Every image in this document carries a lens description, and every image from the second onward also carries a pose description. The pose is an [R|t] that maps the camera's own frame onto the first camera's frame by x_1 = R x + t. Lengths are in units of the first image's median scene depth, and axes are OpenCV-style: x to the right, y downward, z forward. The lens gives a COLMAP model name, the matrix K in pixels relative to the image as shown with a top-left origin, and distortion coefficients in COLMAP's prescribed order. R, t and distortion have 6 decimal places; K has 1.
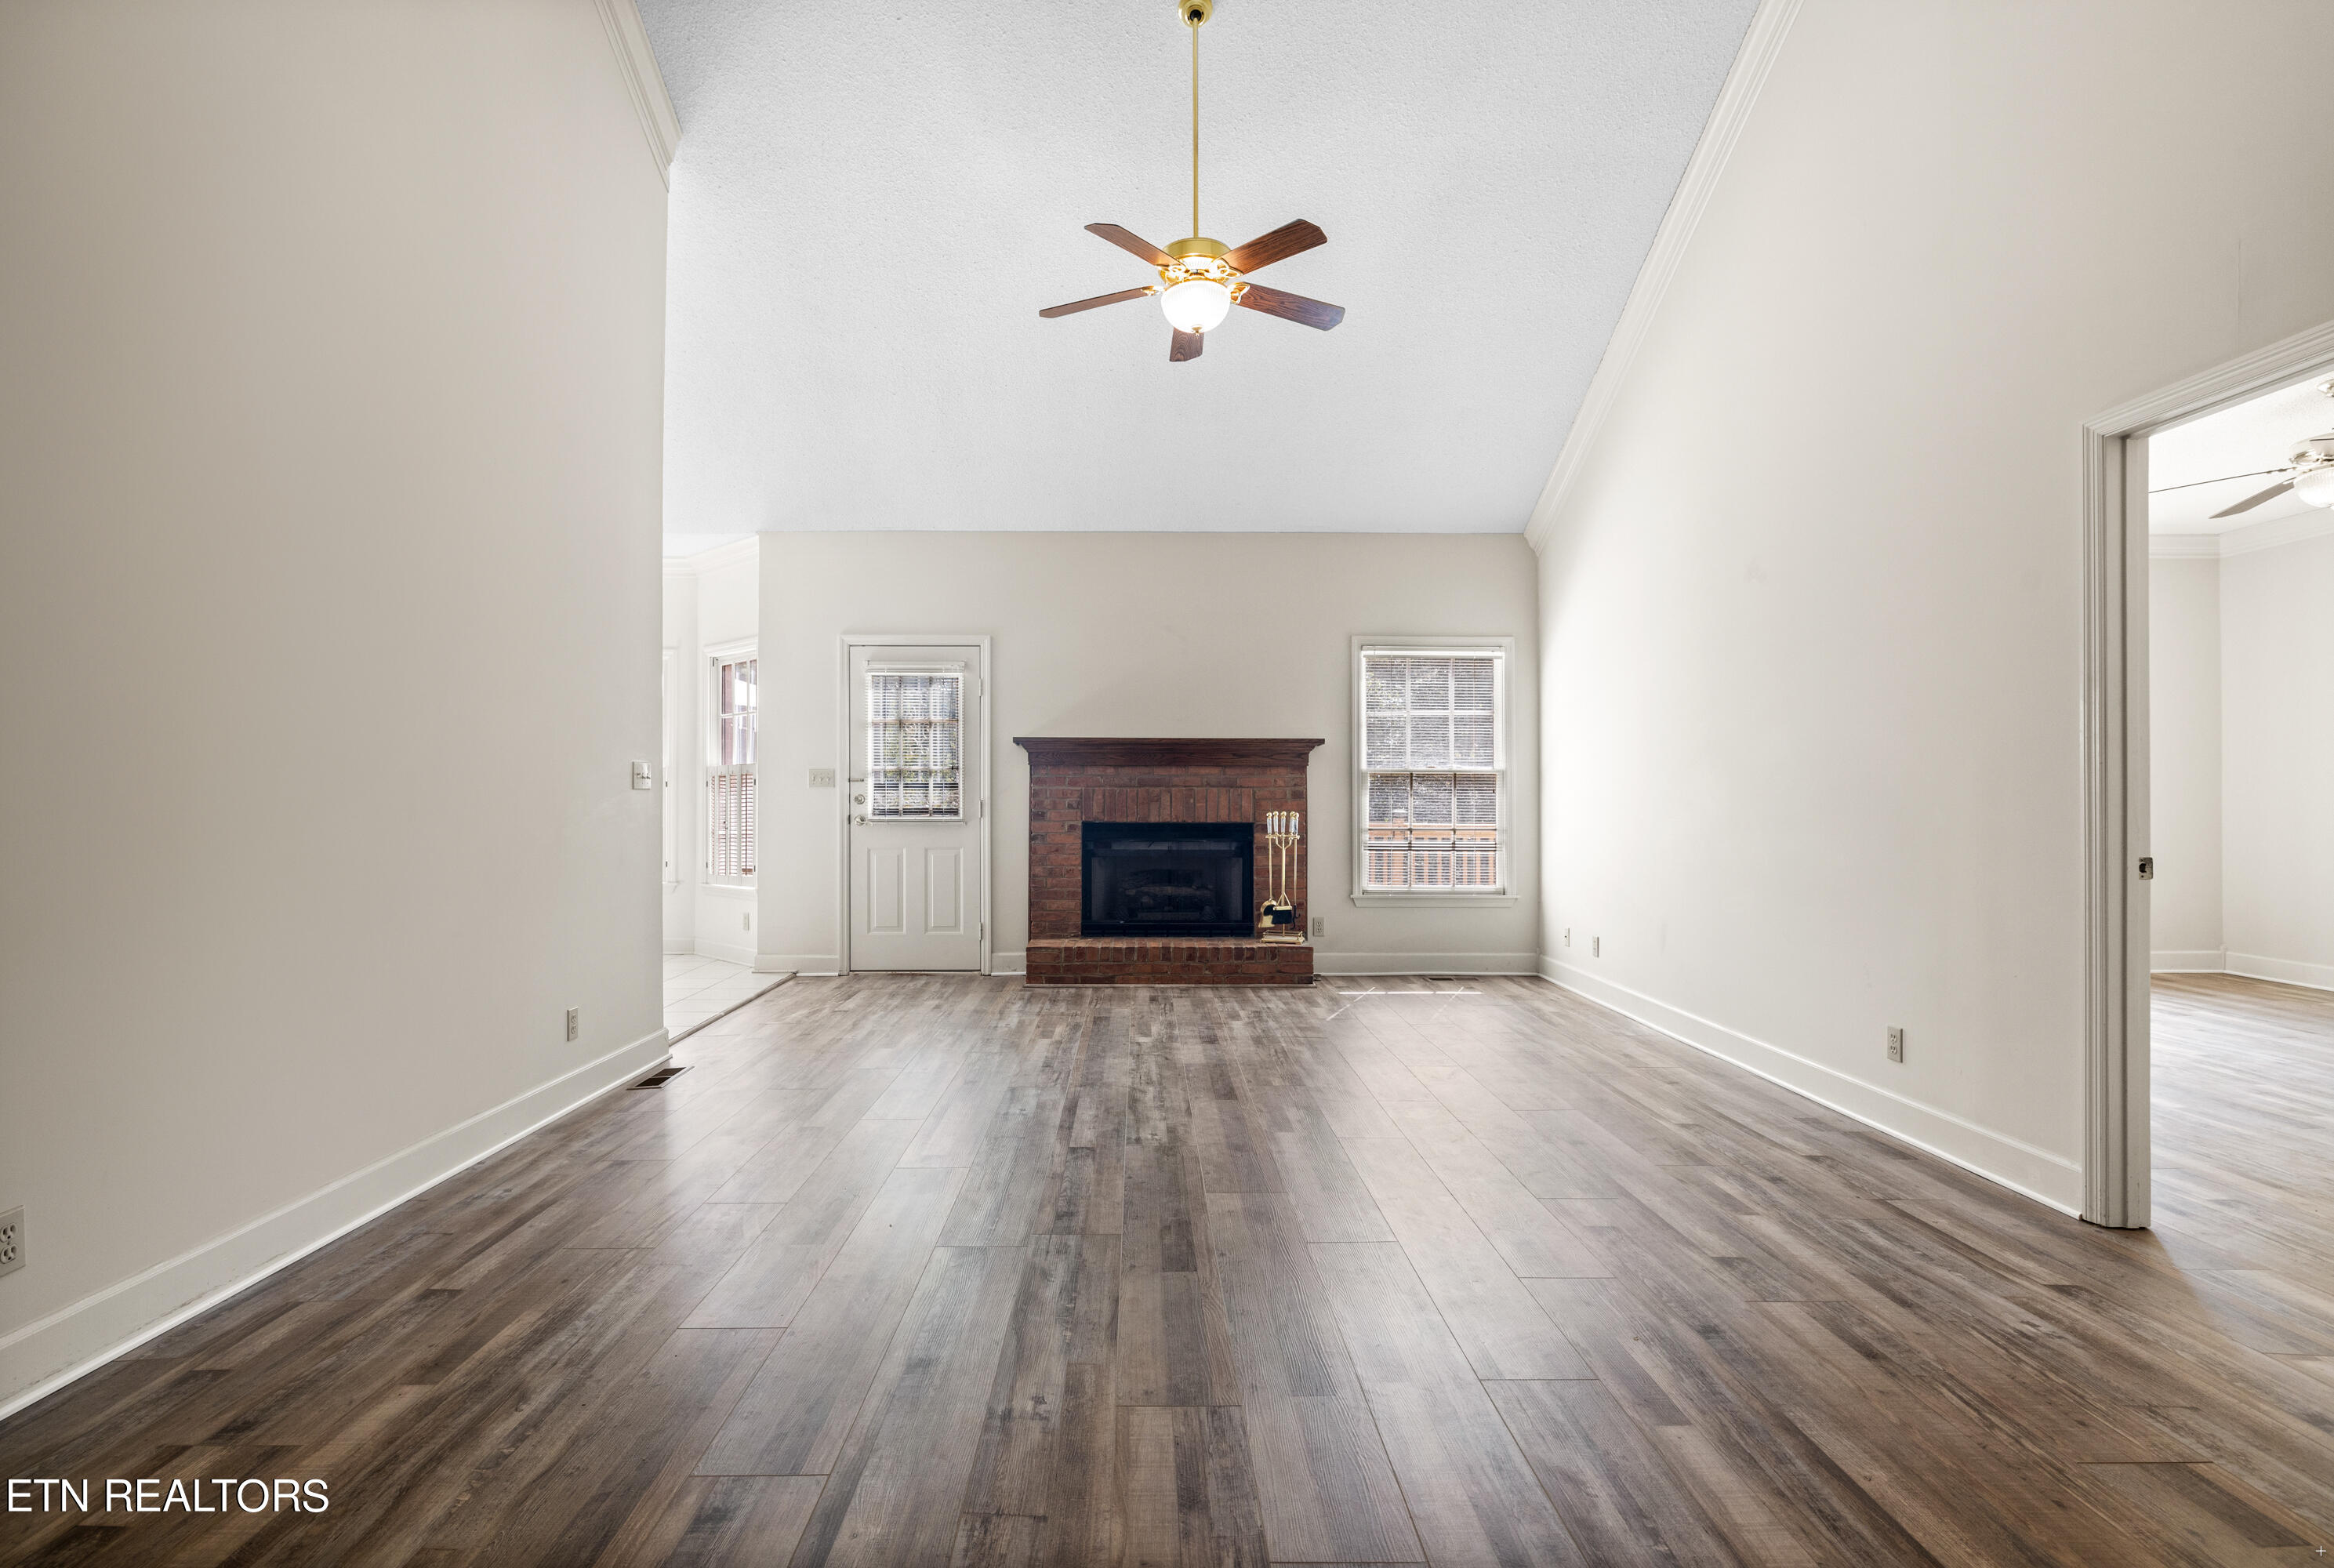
lens RADIAL K [[1132.4, 0, 1163.7], [0, 1132.4, 793.6], [0, 0, 1]] dist [0.000087, 0.000139]
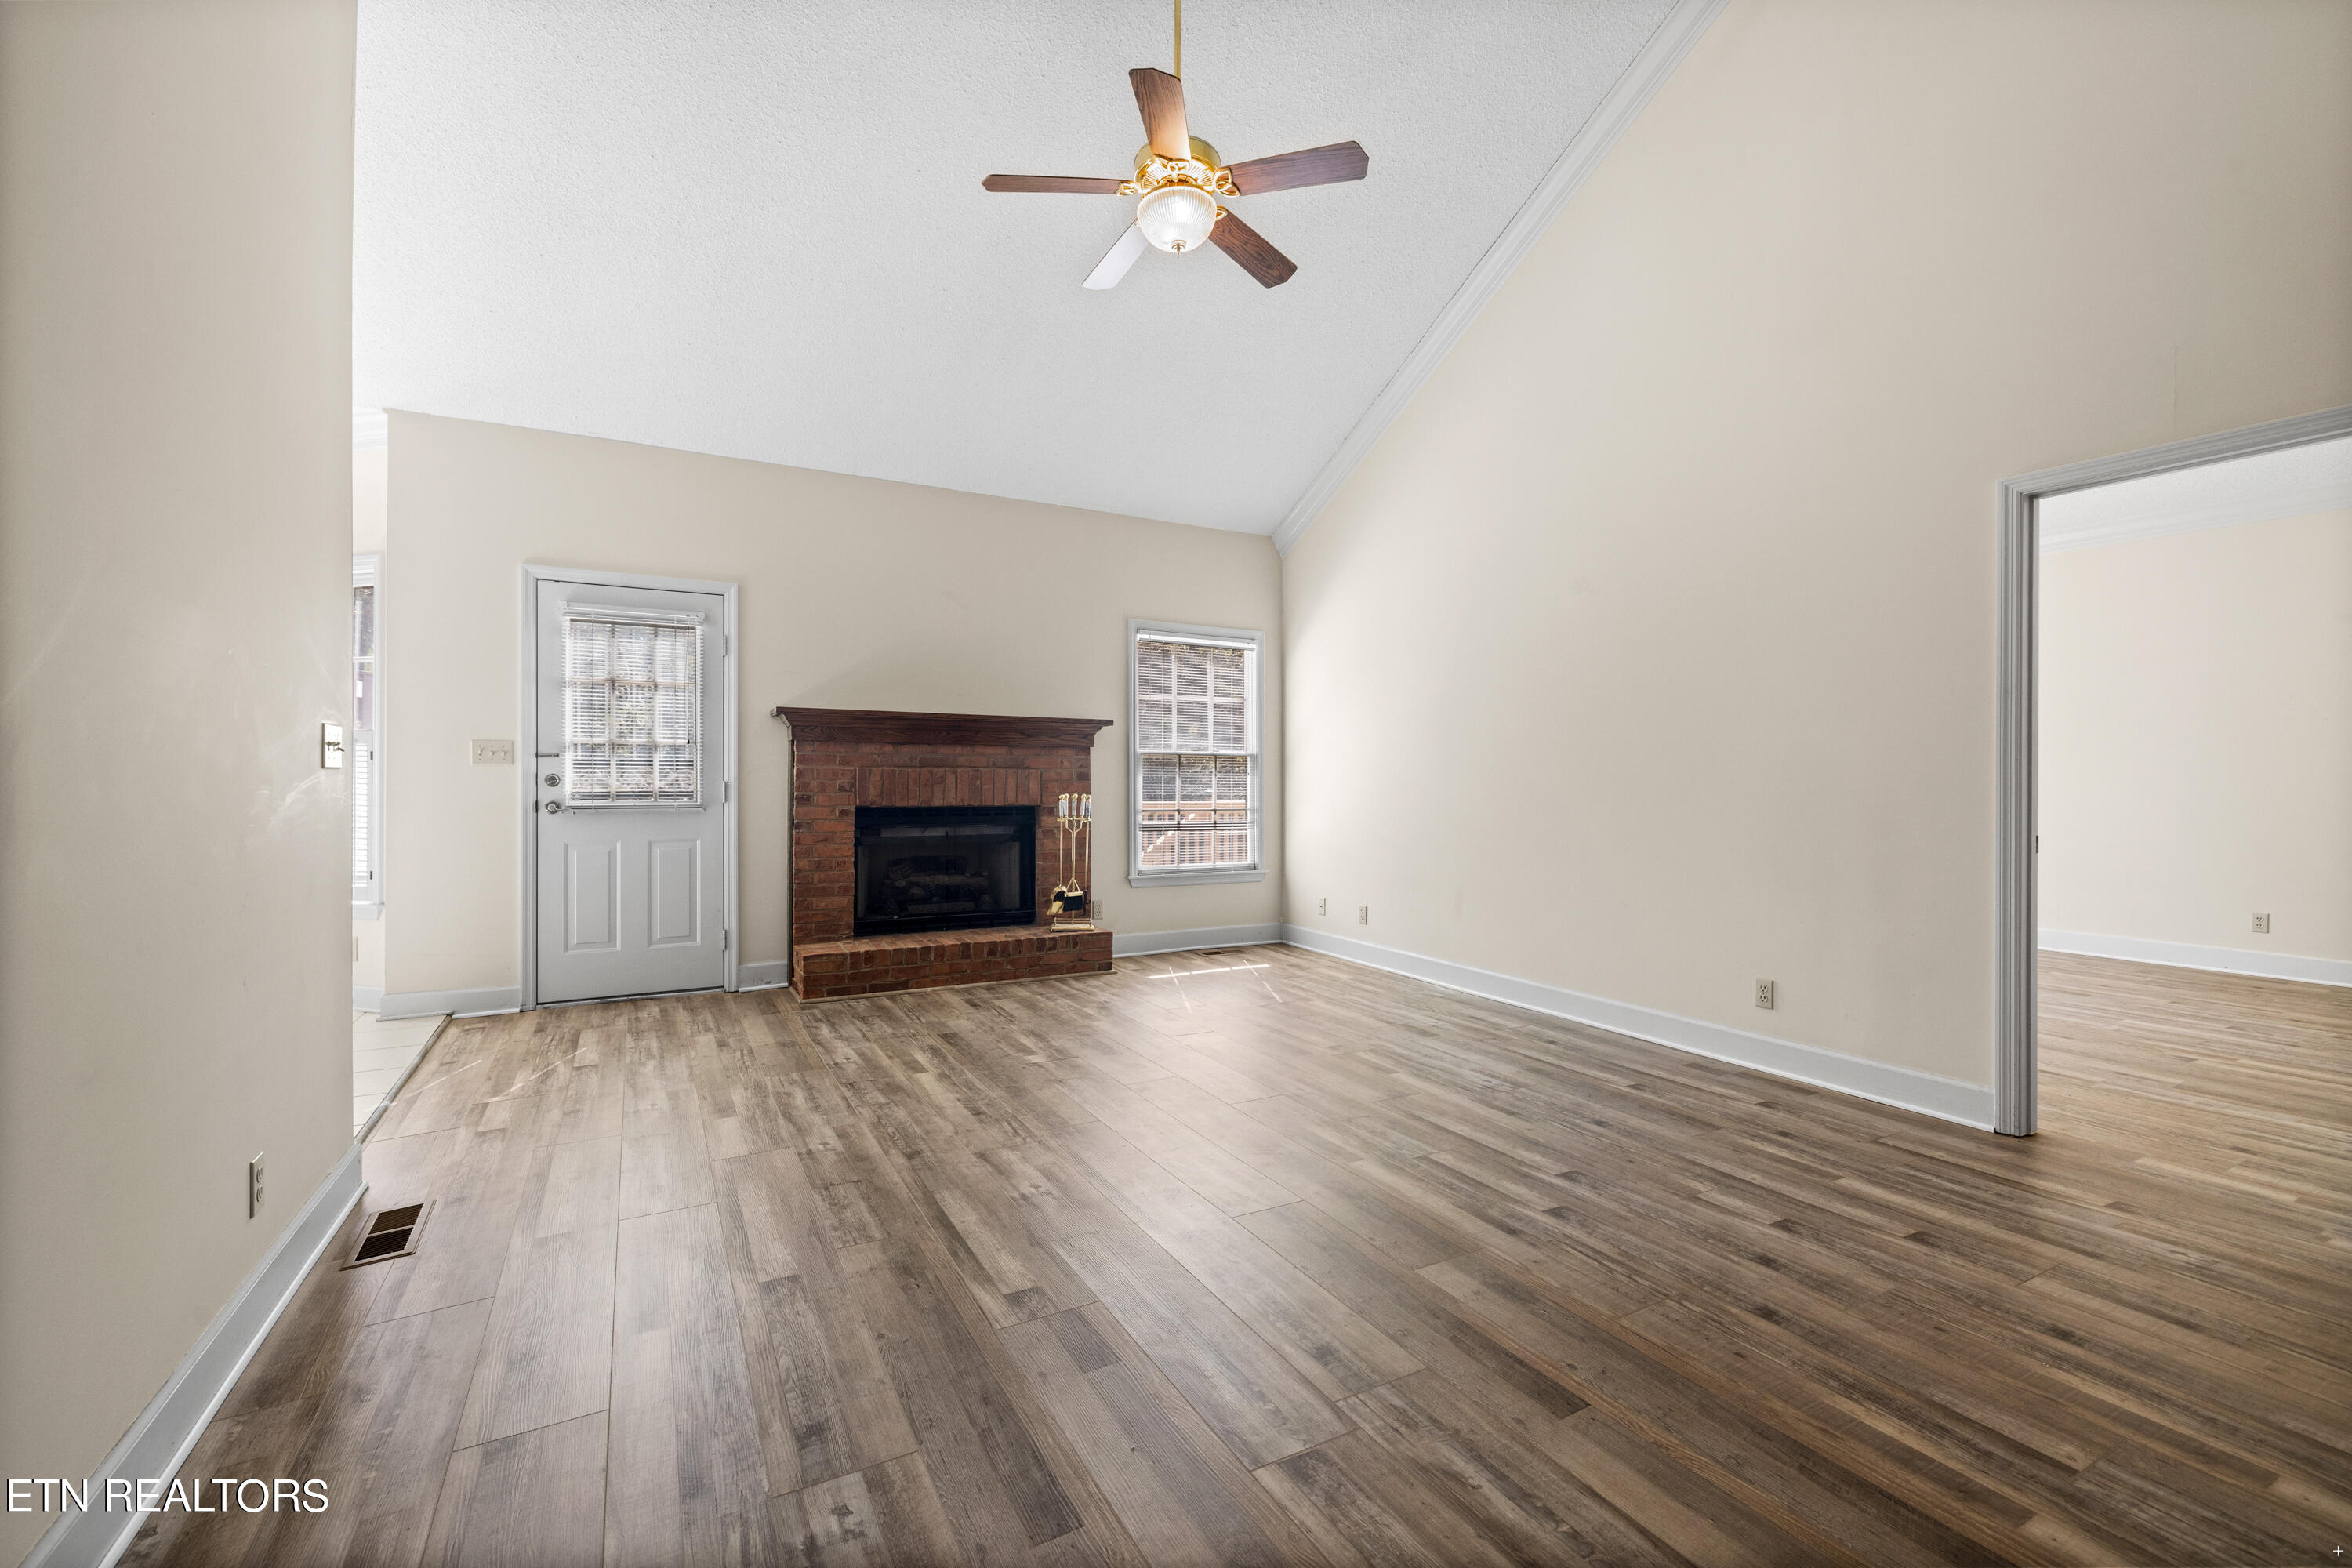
lens RADIAL K [[985.0, 0, 1180.6], [0, 985.0, 778.0], [0, 0, 1]] dist [-0.000436, 0.000222]
pose [[0.882919, 0.003082, 0.469514, -0.206955], [-0.006850, 0.999957, 0.006317, -0.003498], [-0.469474, -0.008794, 0.882902, 0.209695]]
